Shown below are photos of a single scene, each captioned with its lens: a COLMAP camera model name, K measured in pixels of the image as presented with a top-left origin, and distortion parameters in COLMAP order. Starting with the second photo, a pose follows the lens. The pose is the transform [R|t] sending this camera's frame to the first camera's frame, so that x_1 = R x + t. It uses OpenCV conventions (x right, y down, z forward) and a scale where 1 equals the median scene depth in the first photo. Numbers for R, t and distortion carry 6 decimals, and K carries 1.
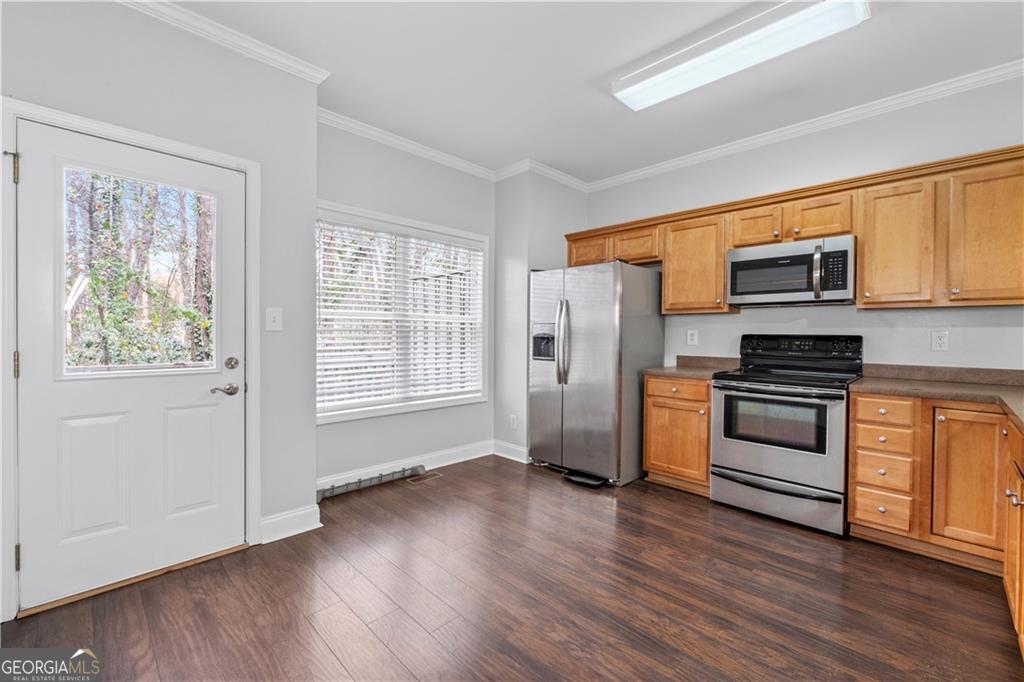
lens RADIAL K [[427.8, 0, 516.7], [0, 427.8, 338.4], [0, 0, 1]] dist [-0.007262, 0.001532]
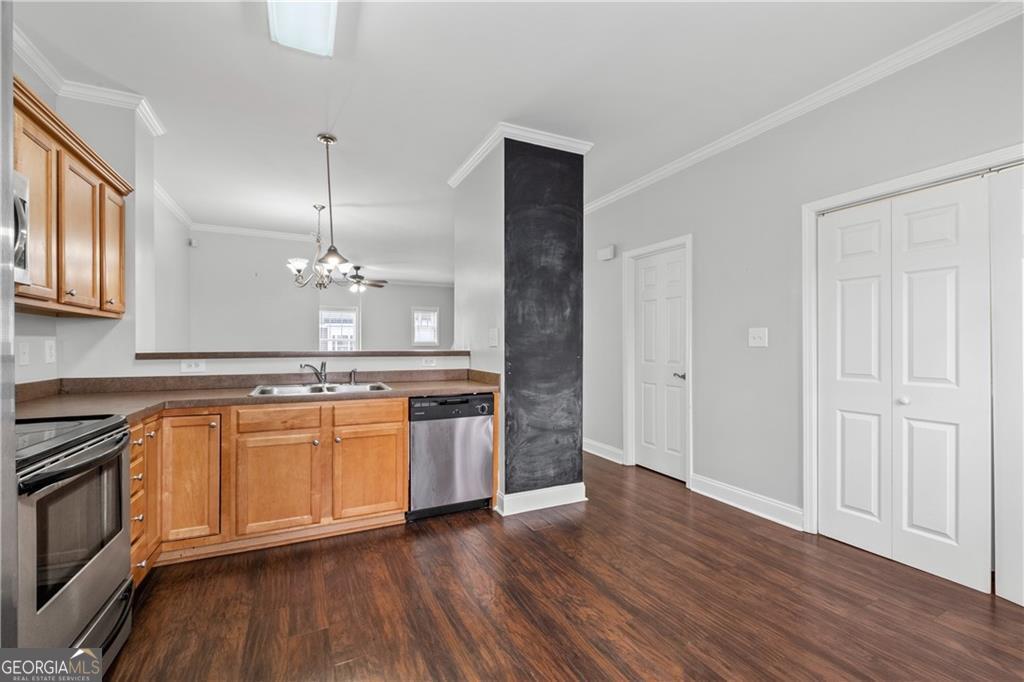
lens RADIAL K [[427.8, 0, 515.8], [0, 427.8, 344.5], [0, 0, 1]] dist [-0.007262, 0.001532]
pose [[-0.945821, -0.007186, 0.324609, -0.056144], [-0.003893, 0.999934, 0.010791, -0.019843], [-0.324666, 0.008943, -0.945787, 1.330349]]
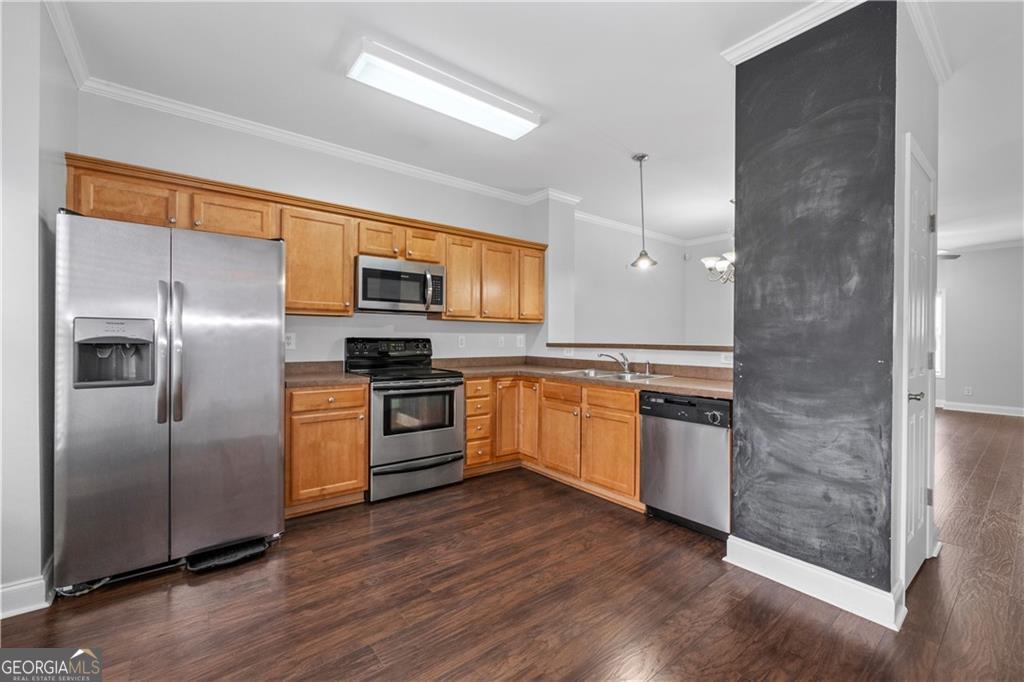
lens RADIAL K [[427.8, 0, 521.1], [0, 427.8, 337.1], [0, 0, 1]] dist [-0.007262, 0.001532]
pose [[0.108759, -0.003632, 0.994062, -0.566221], [0.004713, 0.999984, 0.003138, -0.014382], [-0.994057, 0.004343, 0.108774, 0.597246]]
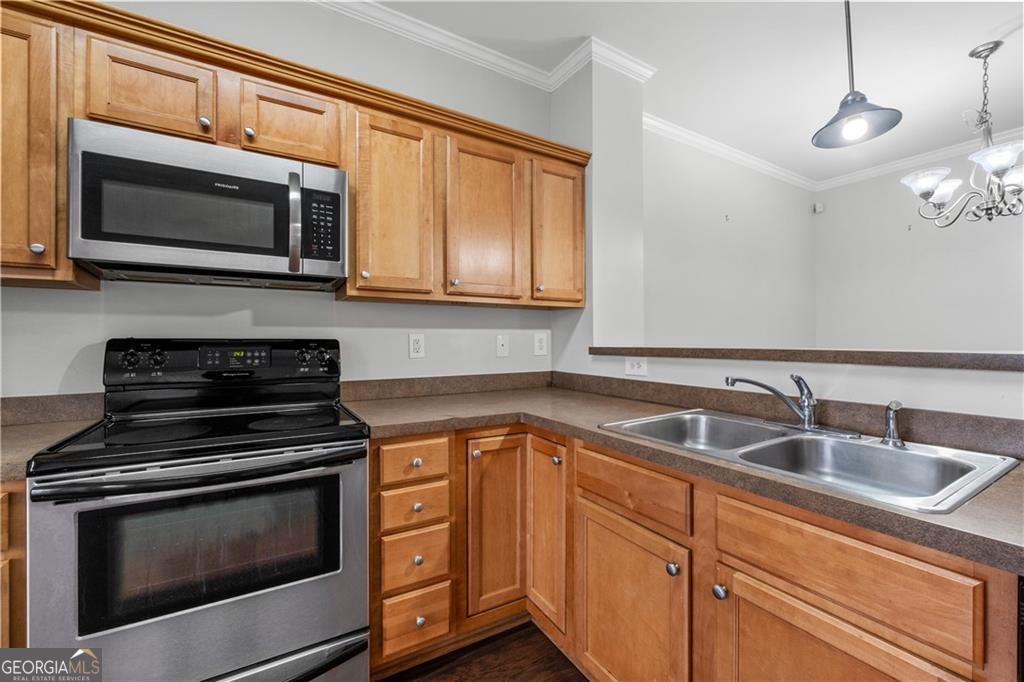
lens RADIAL K [[427.8, 0, 518.7], [0, 427.8, 340.3], [0, 0, 1]] dist [-0.007262, 0.001532]
pose [[0.230244, -0.008055, 0.973100, 0.255666], [0.013722, 0.999893, 0.005030, -0.004931], [-0.973036, 0.012195, 0.230330, 0.622483]]
